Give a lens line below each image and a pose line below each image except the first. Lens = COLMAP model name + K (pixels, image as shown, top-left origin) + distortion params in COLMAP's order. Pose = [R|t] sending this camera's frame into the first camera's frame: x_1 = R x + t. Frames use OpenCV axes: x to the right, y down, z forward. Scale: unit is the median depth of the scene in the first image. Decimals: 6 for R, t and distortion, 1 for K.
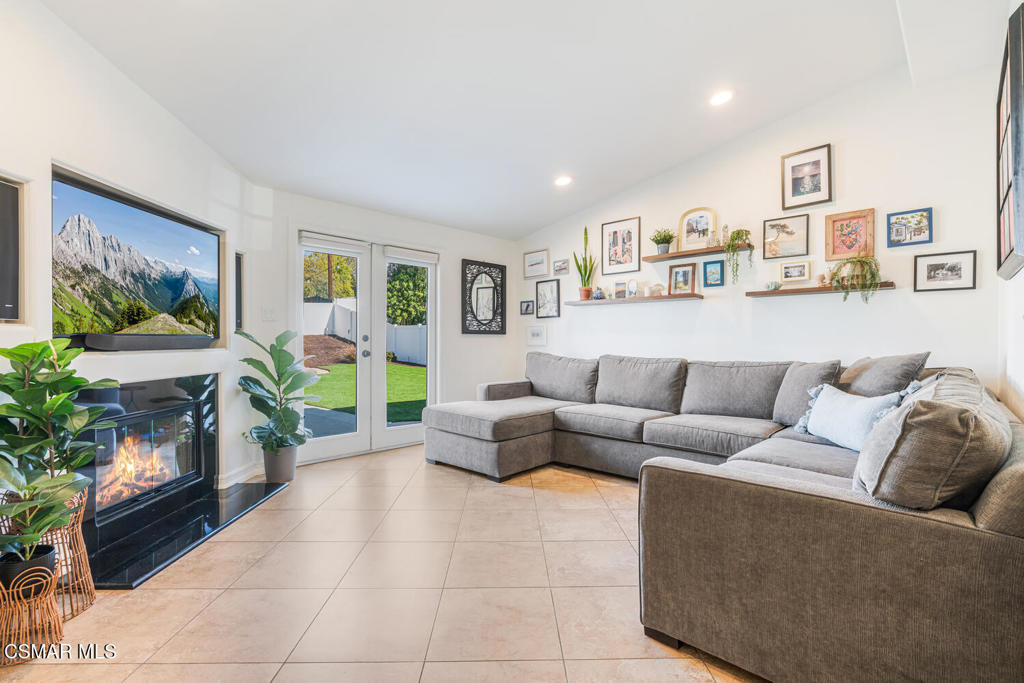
lens RADIAL K [[466.6, 0, 512.0], [0, 466.6, 341.5], [0, 0, 1]] dist [0.000353, 0.000143]
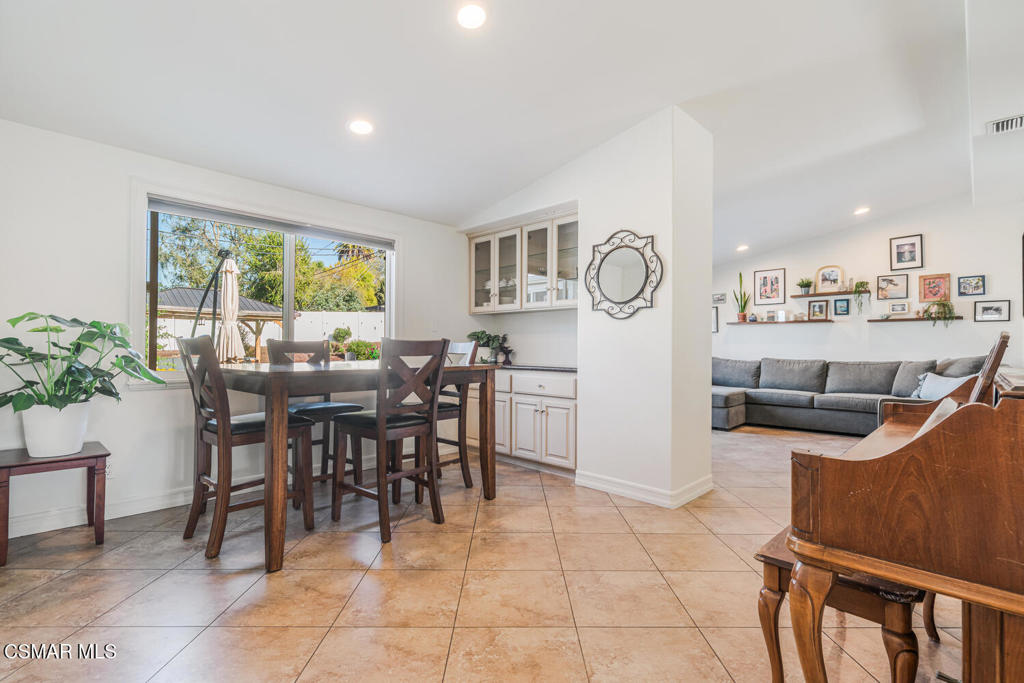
lens RADIAL K [[468.6, 0, 513.0], [0, 468.6, 346.8], [0, 0, 1]] dist [0.001170, 0.000054]
pose [[0.999867, 0.000139, -0.016295, -0.813723], [-0.000166, 0.999999, -0.001646, -0.006986], [0.016295, 0.001648, 0.999866, -0.765722]]
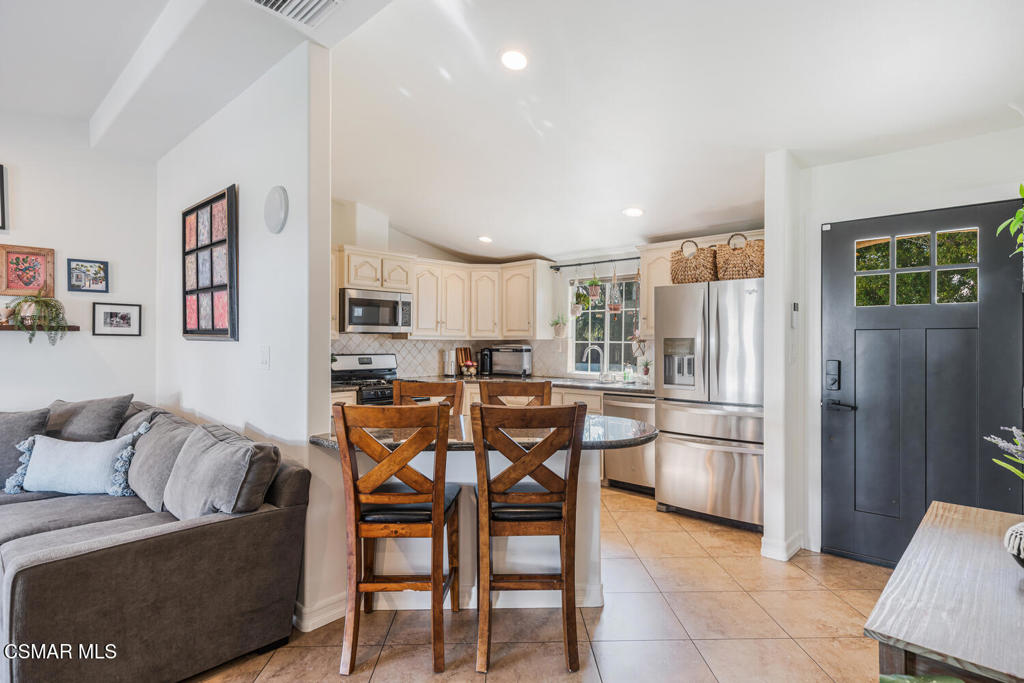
lens RADIAL K [[521.5, 0, 512.6], [0, 521.5, 347.1], [0, 0, 1]] dist [-0.034448, 0.021622]
pose [[-0.009830, -0.006171, 0.999933, -0.331078], [0.001600, 0.999980, 0.006187, -0.079180], [-0.999950, 0.001661, -0.009820, 0.026982]]
